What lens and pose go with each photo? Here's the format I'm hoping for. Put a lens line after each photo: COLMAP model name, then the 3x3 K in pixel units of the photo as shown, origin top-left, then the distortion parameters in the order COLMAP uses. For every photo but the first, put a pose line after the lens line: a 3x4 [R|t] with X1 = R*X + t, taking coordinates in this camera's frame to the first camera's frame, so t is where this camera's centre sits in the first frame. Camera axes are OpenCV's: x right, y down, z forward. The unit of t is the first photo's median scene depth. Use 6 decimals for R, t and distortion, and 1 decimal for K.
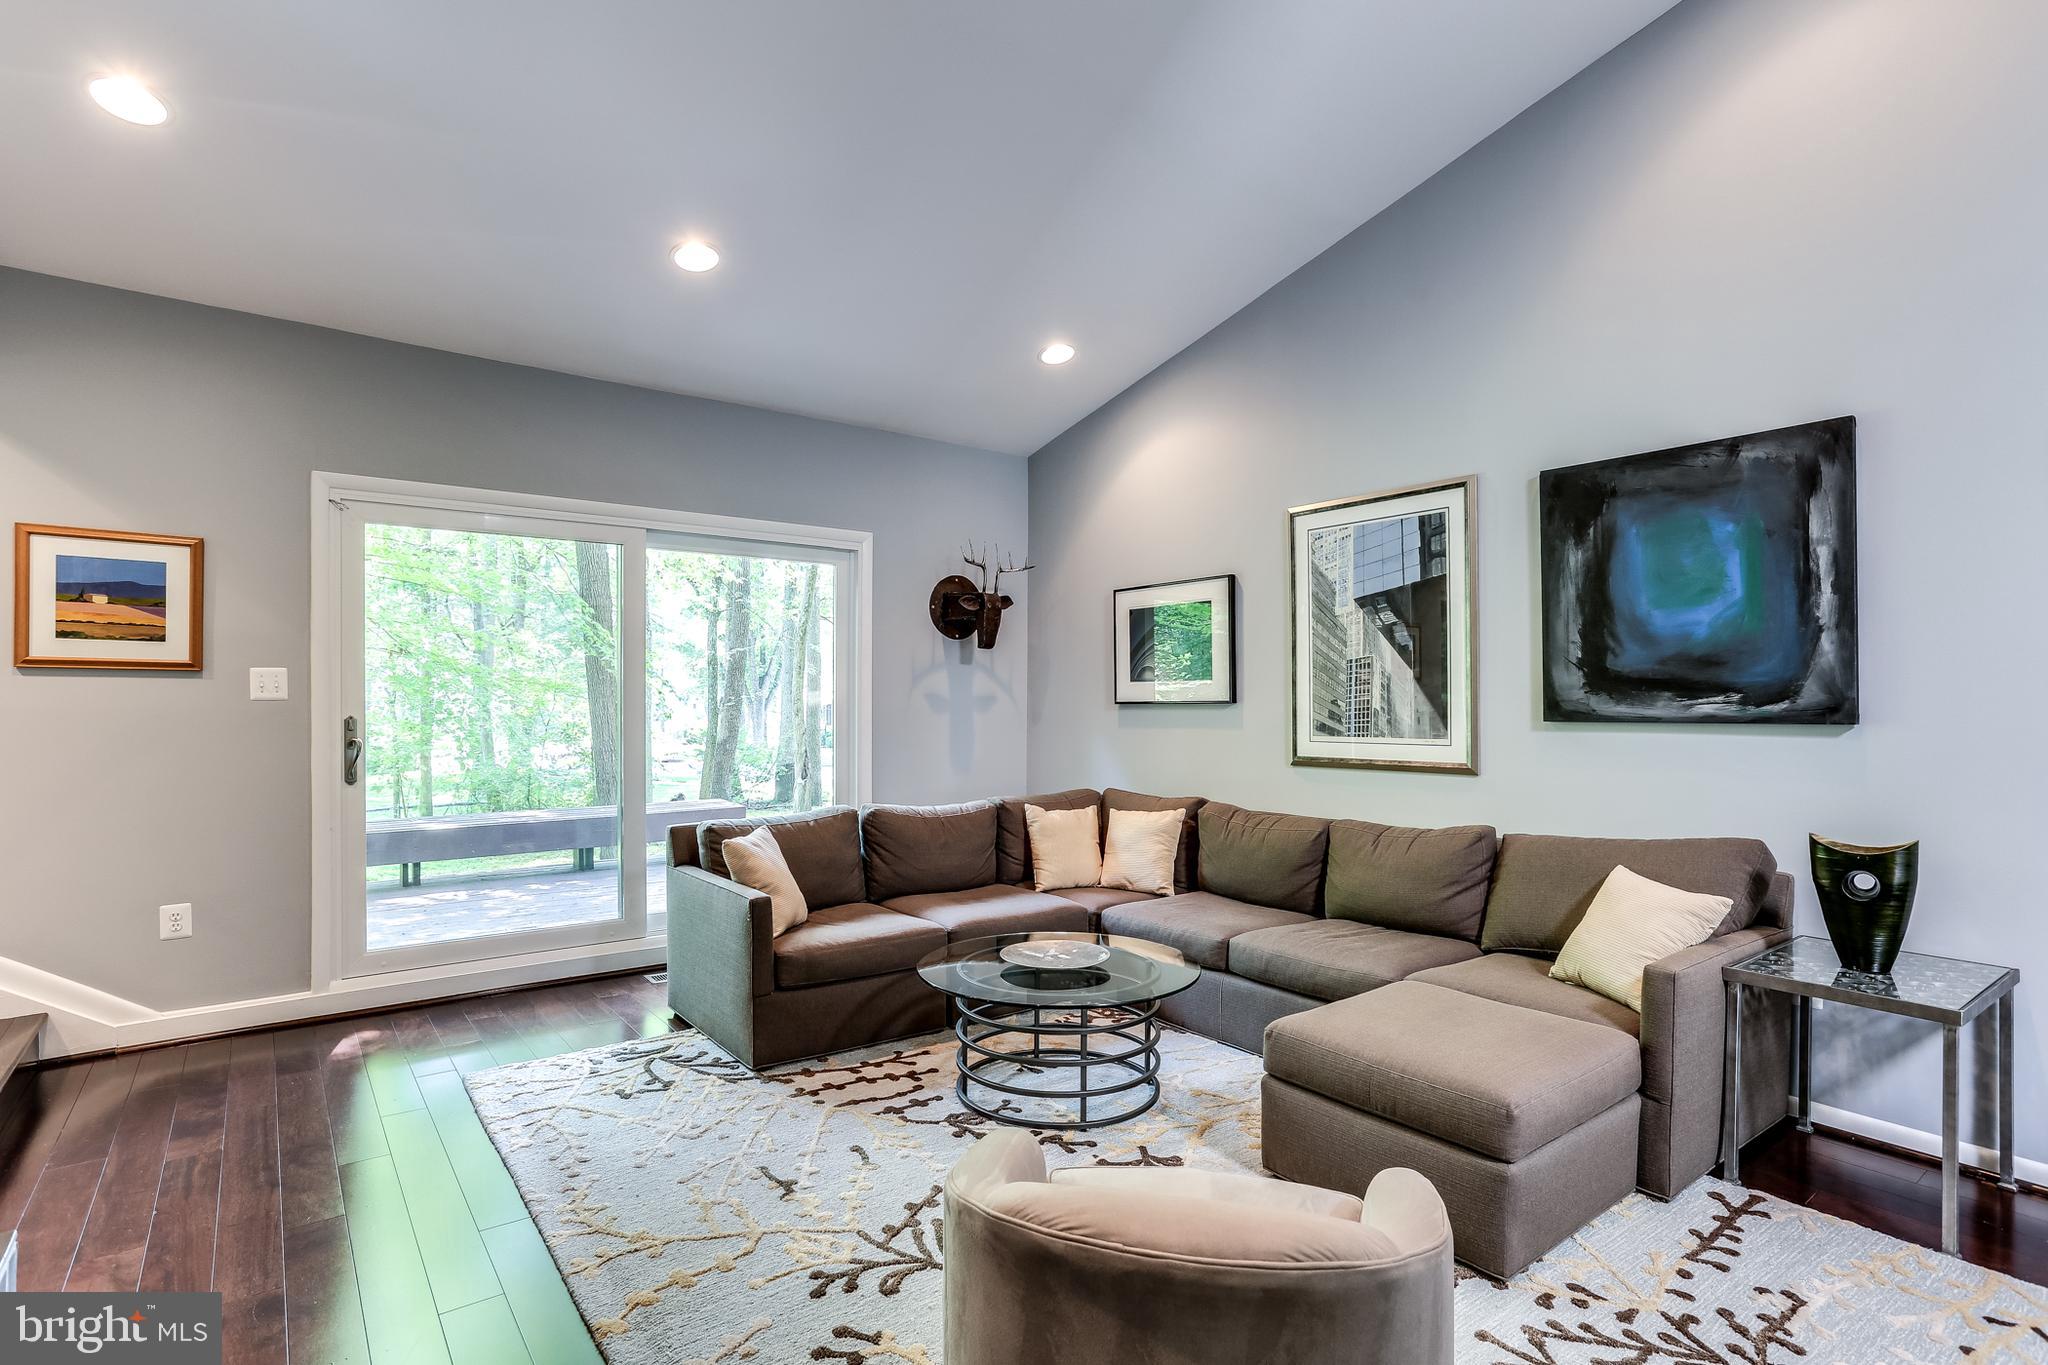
lens RADIAL K [[1013.9, 0, 1029.2], [0, 1013.9, 665.5], [0, 0, 1]] dist [-0.050634, 0.037207]
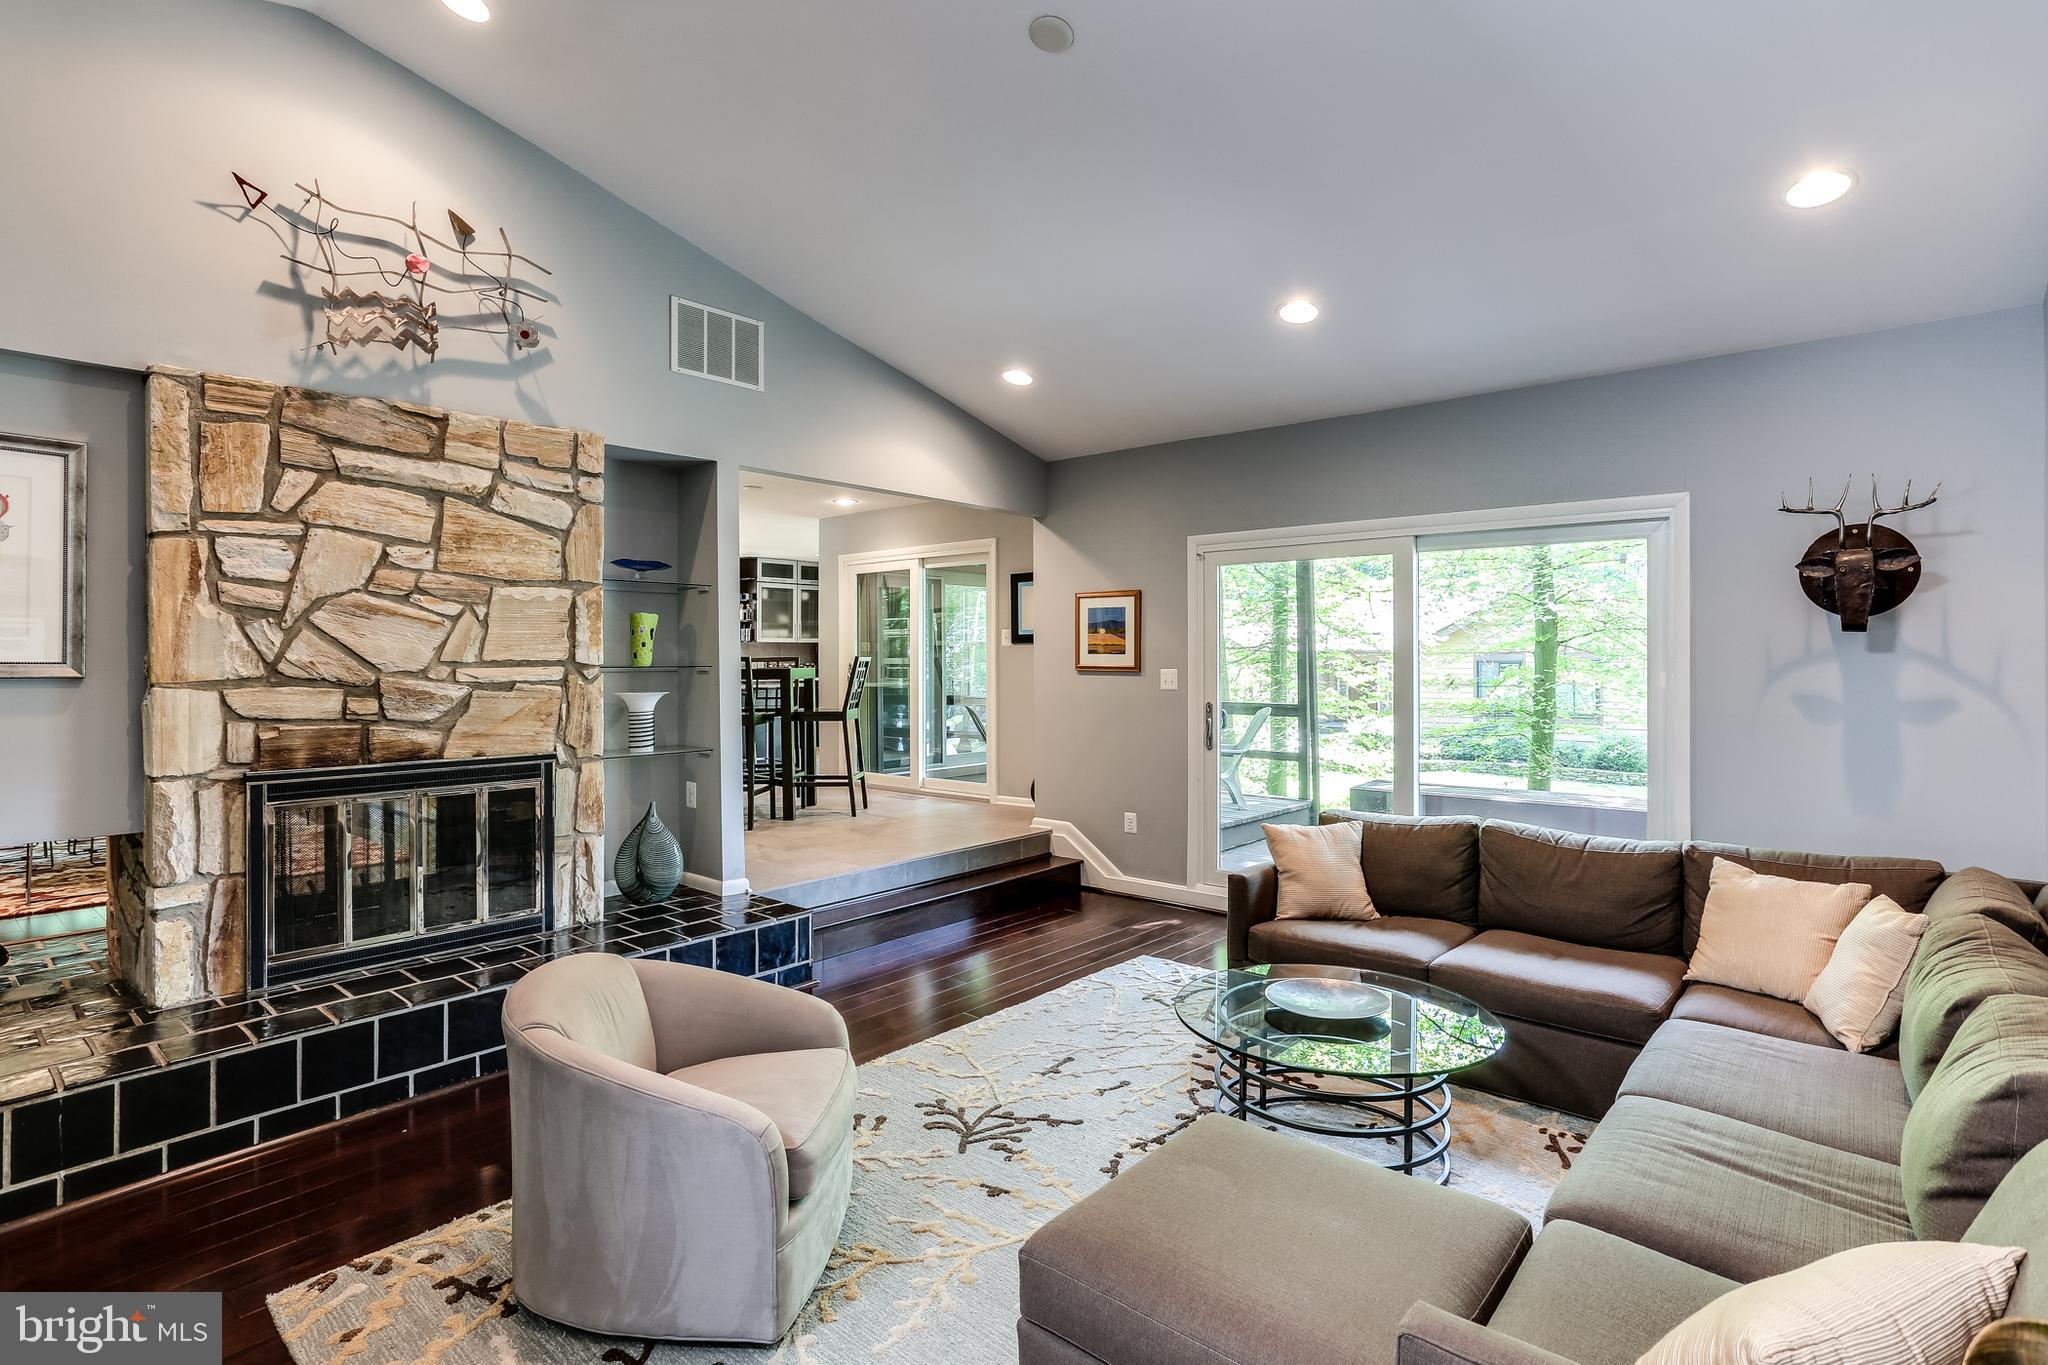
lens RADIAL K [[1013.9, 0, 1029.2], [0, 1013.9, 665.5], [0, 0, 1]] dist [-0.050634, 0.037207]
pose [[0.197709, 0.001640, -0.980259, 0.766615], [0.030849, 0.999493, 0.007894, -0.023982], [0.979775, -0.031800, 0.197558, 0.518008]]
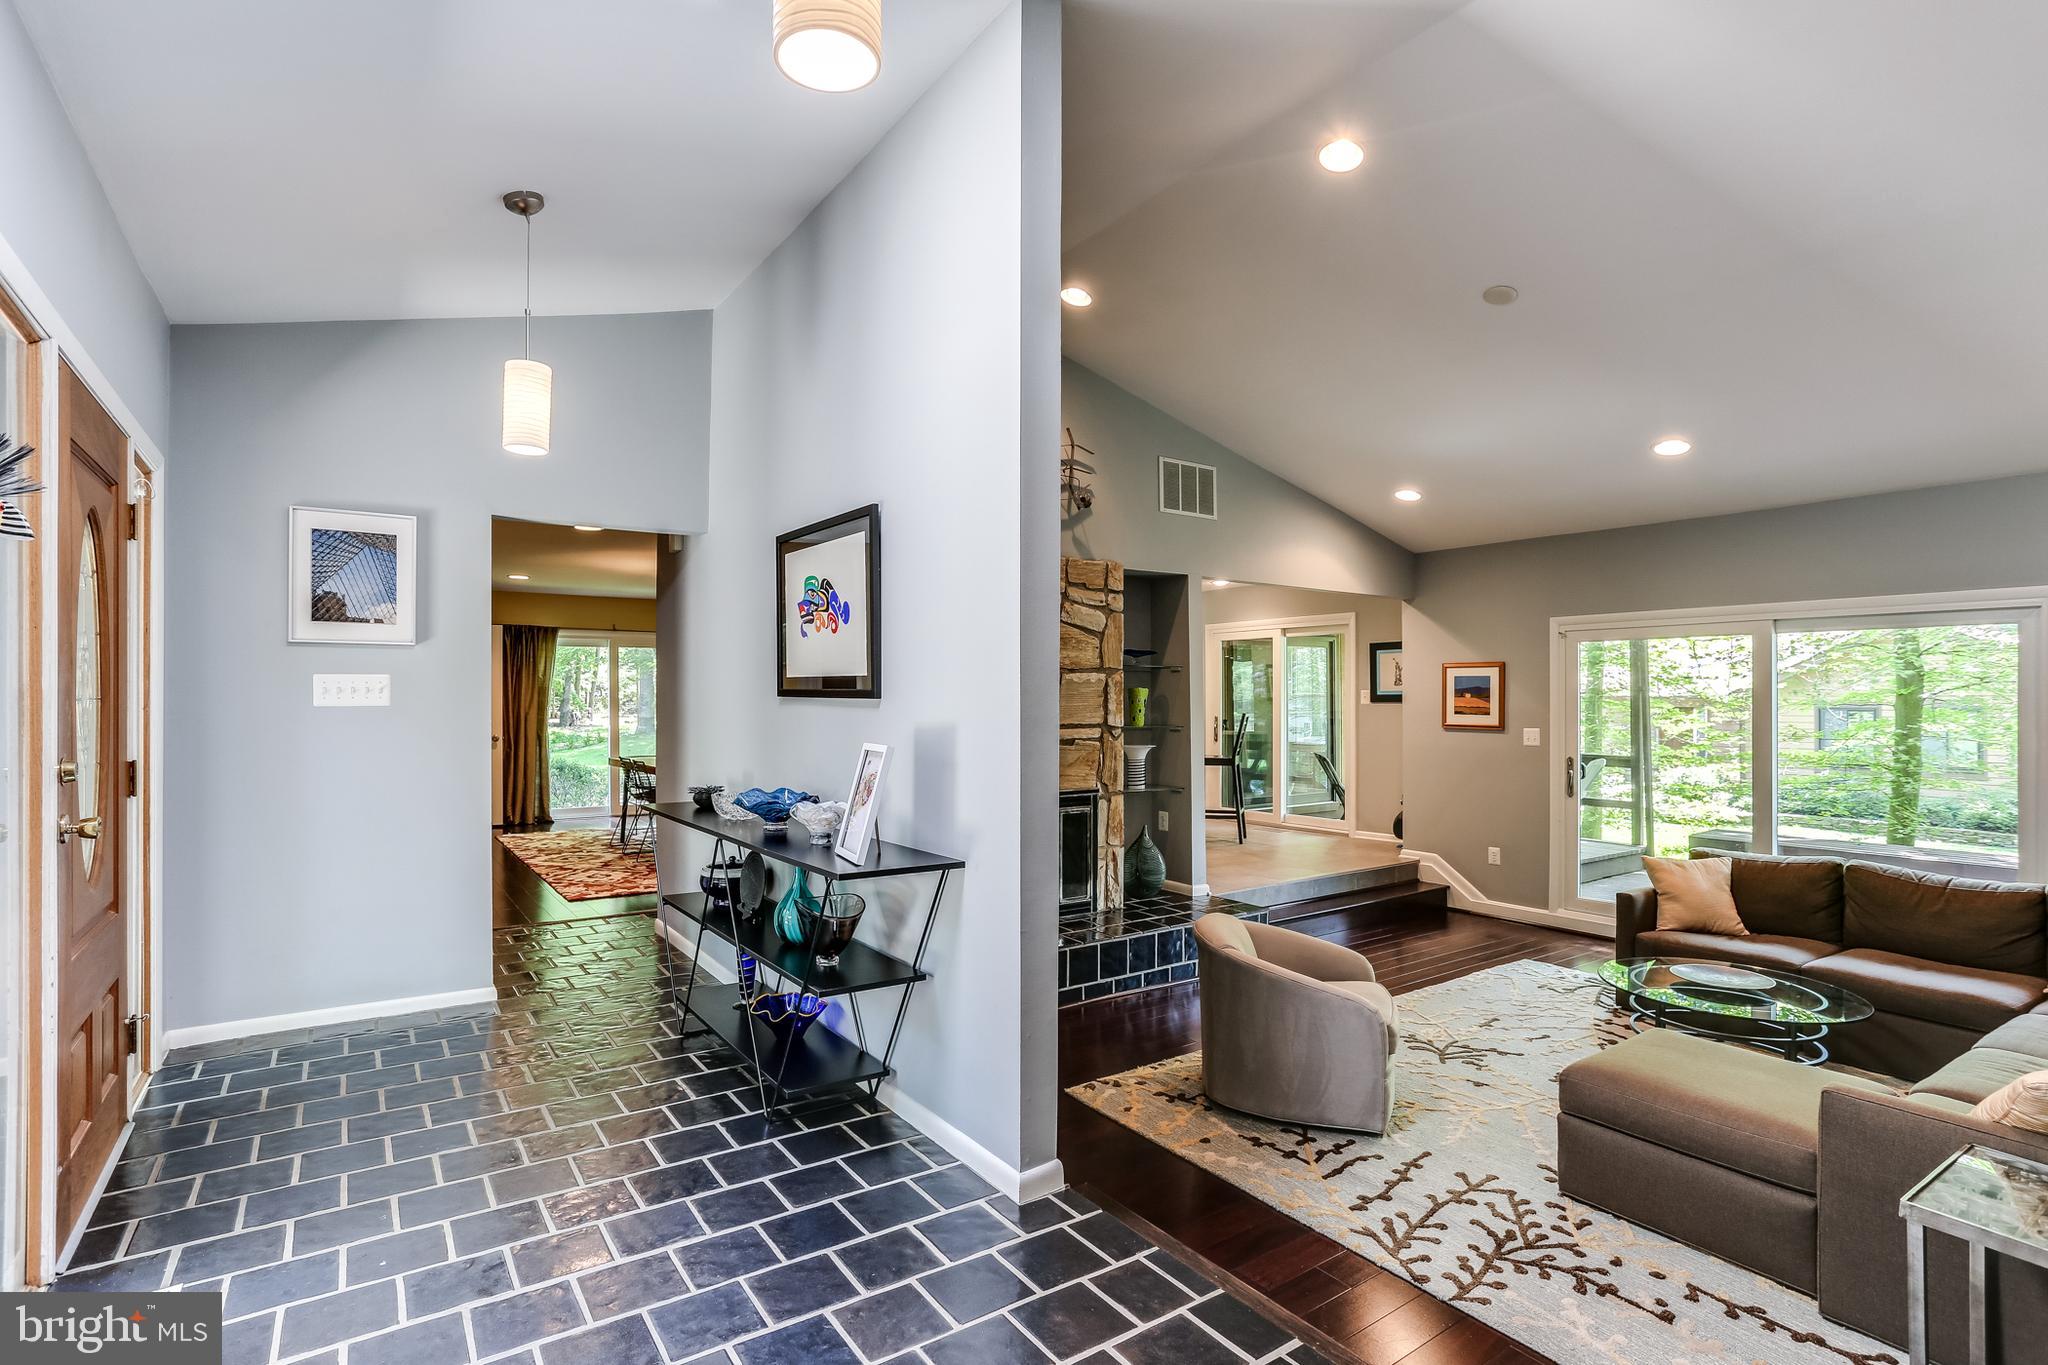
lens RADIAL K [[1001.0, 0, 1023.5], [0, 1001.0, 707.2], [0, 0, 1]] dist [-0.046861, 0.034949]
pose [[-0.056896, 0.003996, -0.998372, 1.178307], [0.027737, 0.999612, 0.002420, -0.071899], [0.997995, -0.027554, -0.056985, 0.188471]]
